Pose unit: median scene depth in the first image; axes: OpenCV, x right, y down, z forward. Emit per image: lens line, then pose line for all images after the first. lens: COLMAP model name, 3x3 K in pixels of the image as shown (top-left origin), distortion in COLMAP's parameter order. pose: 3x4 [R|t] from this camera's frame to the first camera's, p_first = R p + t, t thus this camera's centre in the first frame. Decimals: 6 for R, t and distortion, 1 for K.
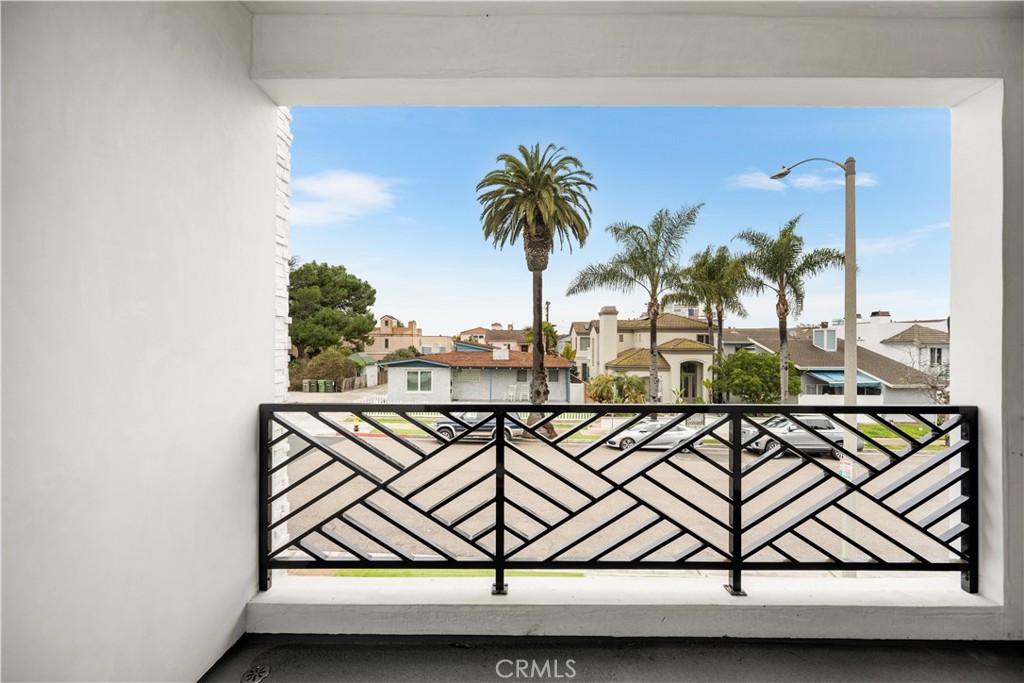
lens RADIAL K [[405.7, 0, 512.0], [0, 405.7, 341.5], [0, 0, 1]] dist [0.000366, 0.000014]
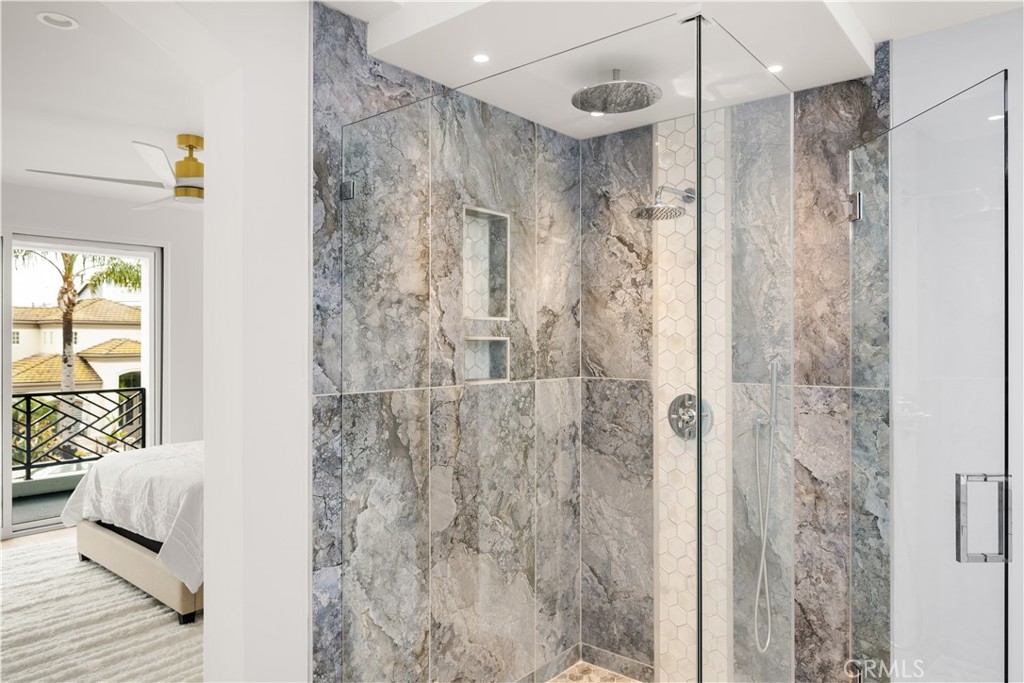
lens RADIAL K [[672.8, 0, 512.0], [0, 672.8, 341.5], [0, 0, 1]] dist [-0.007542, -0.001055]
pose [[0.631196, -0.002998, 0.775618, -0.032305], [-0.001283, 0.999987, 0.004910, -0.007648], [-0.775623, -0.004094, 0.631184, -0.177711]]
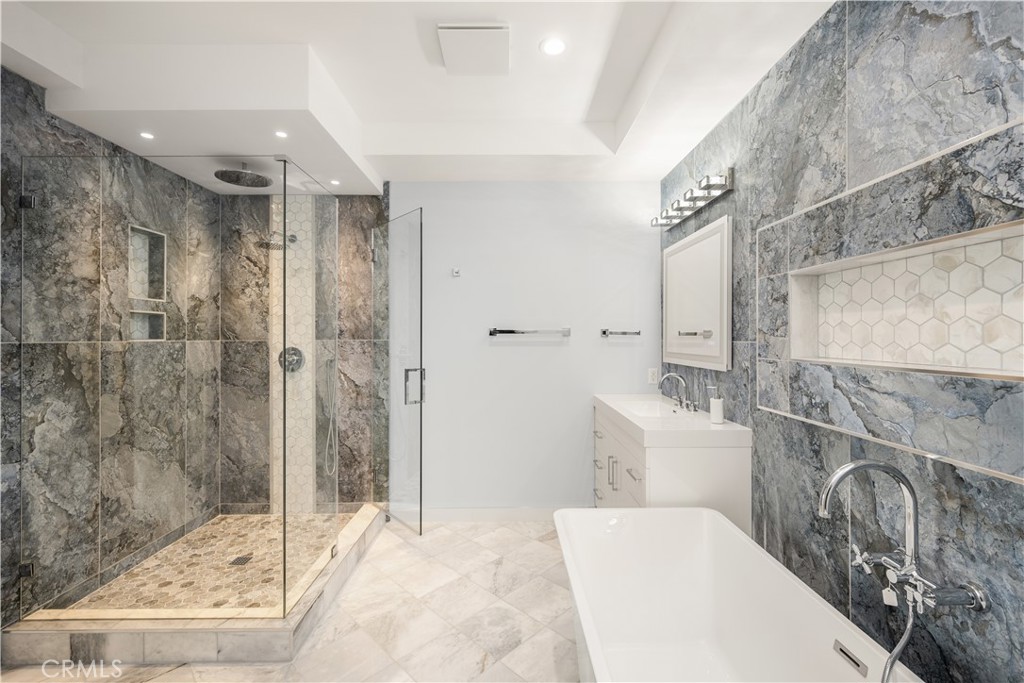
lens RADIAL K [[433.1, 0, 509.4], [0, 433.1, 334.0], [0, 0, 1]] dist [0.000371, 0.000507]
pose [[-0.009379, 0.002310, 0.999953, -0.050137], [-0.003078, 0.999993, -0.002339, -0.004089], [-0.999951, -0.003100, -0.009372, -0.189191]]
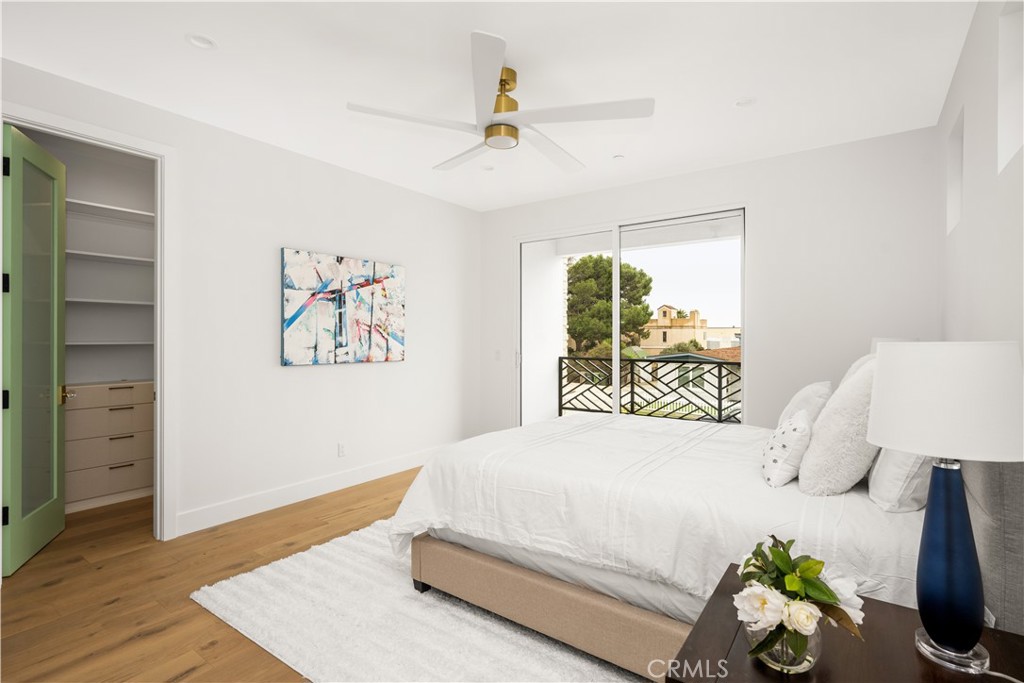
lens RADIAL K [[491.5, 0, 513.5], [0, 491.5, 336.0], [0, 0, 1]] dist [-0.000195, -0.000003]
pose [[0.817624, -0.001496, -0.575750, 0.070744], [0.003496, 0.999991, 0.002367, -0.000980], [0.575742, -0.003949, 0.817622, -0.127698]]
